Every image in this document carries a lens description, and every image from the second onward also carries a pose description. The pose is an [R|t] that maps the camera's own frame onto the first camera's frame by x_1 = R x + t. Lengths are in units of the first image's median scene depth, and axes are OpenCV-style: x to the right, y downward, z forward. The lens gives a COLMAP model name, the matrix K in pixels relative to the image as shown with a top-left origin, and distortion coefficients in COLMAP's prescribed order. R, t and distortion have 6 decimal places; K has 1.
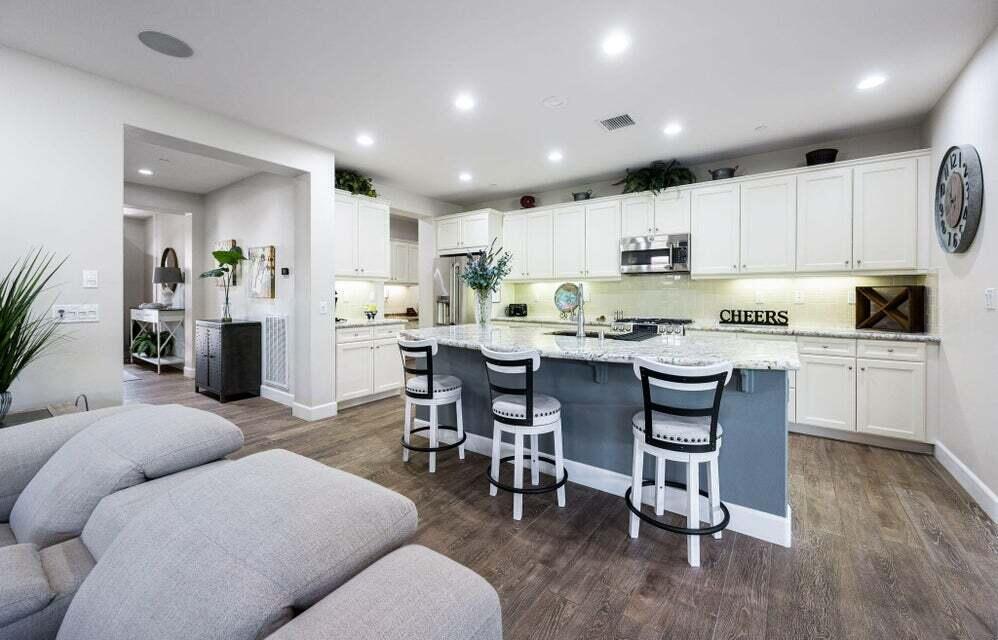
lens RADIAL K [[393.7, 0, 500.5], [0, 393.7, 297.2], [0, 0, 1]] dist [0.000841, 0.000101]
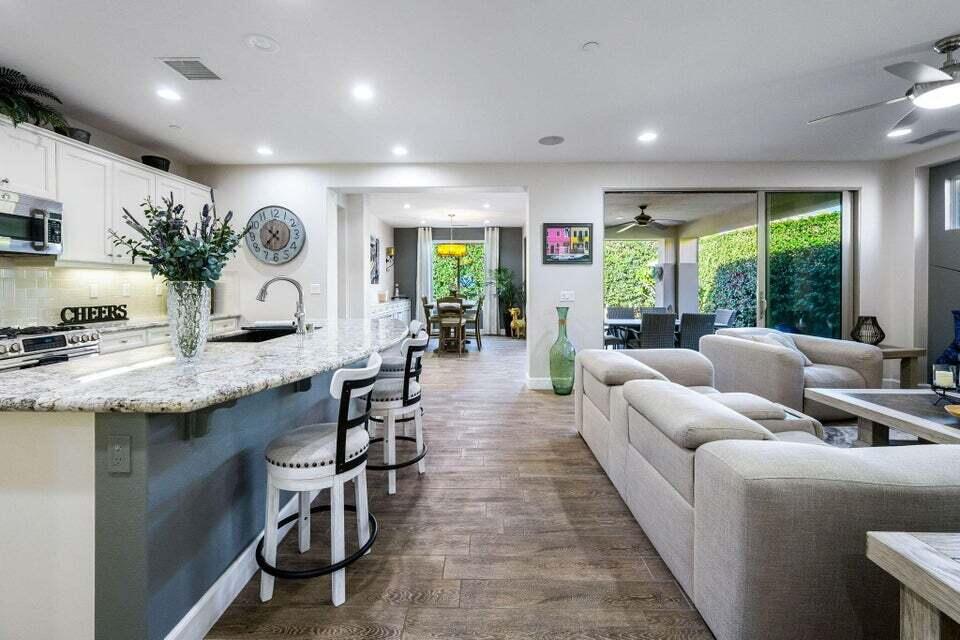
lens RADIAL K [[401.7, 0, 479.8], [0, 401.7, 288.3], [0, 0, 1]] dist [-0.001009, -0.000285]
pose [[-0.566988, -0.008686, 0.823680, -0.566224], [0.002468, 0.999922, 0.012243, -0.014421], [-0.823723, 0.008974, -0.566922, 0.801842]]
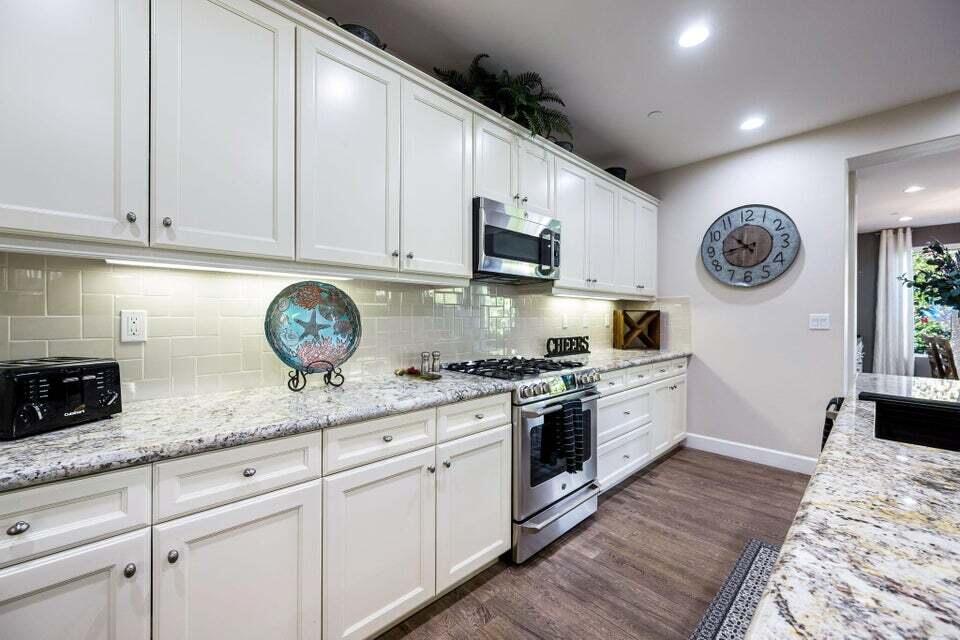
lens RADIAL K [[381.1, 0, 480.0], [0, 381.1, 320.0], [0, 0, 1]] dist [0.000216, -0.000047]
pose [[0.185710, -0.010478, 0.982549, -0.155911], [-0.000233, 0.999943, 0.010708, -0.009828], [-0.982604, -0.002218, 0.185697, 1.030395]]
